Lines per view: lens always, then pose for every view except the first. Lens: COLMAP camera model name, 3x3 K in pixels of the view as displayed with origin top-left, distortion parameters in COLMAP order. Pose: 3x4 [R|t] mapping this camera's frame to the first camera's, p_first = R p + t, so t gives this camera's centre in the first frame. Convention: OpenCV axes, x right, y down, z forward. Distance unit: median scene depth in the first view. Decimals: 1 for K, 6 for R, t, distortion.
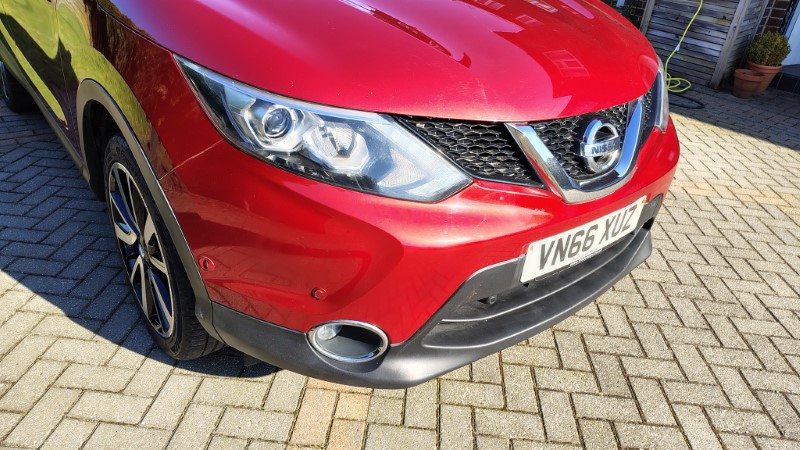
lens RADIAL K [[560.3, 0, 398.5], [0, 560.3, 223.3], [0, 0, 1]] dist [0.042504, -0.039565]
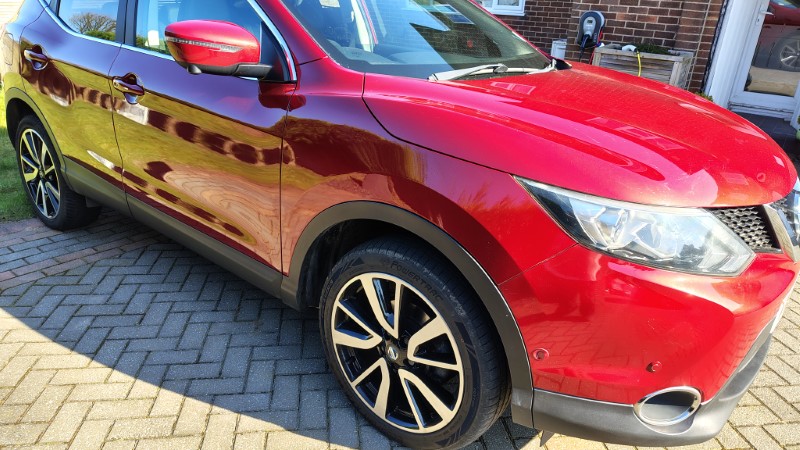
lens RADIAL K [[560.3, 0, 398.5], [0, 560.3, 223.3], [0, 0, 1]] dist [0.042504, -0.039565]
pose [[0.979828, -0.105241, 0.169886, -0.740858], [0.124305, 0.986592, -0.105760, -0.096714], [-0.156478, 0.124745, 0.979772, -0.078046]]
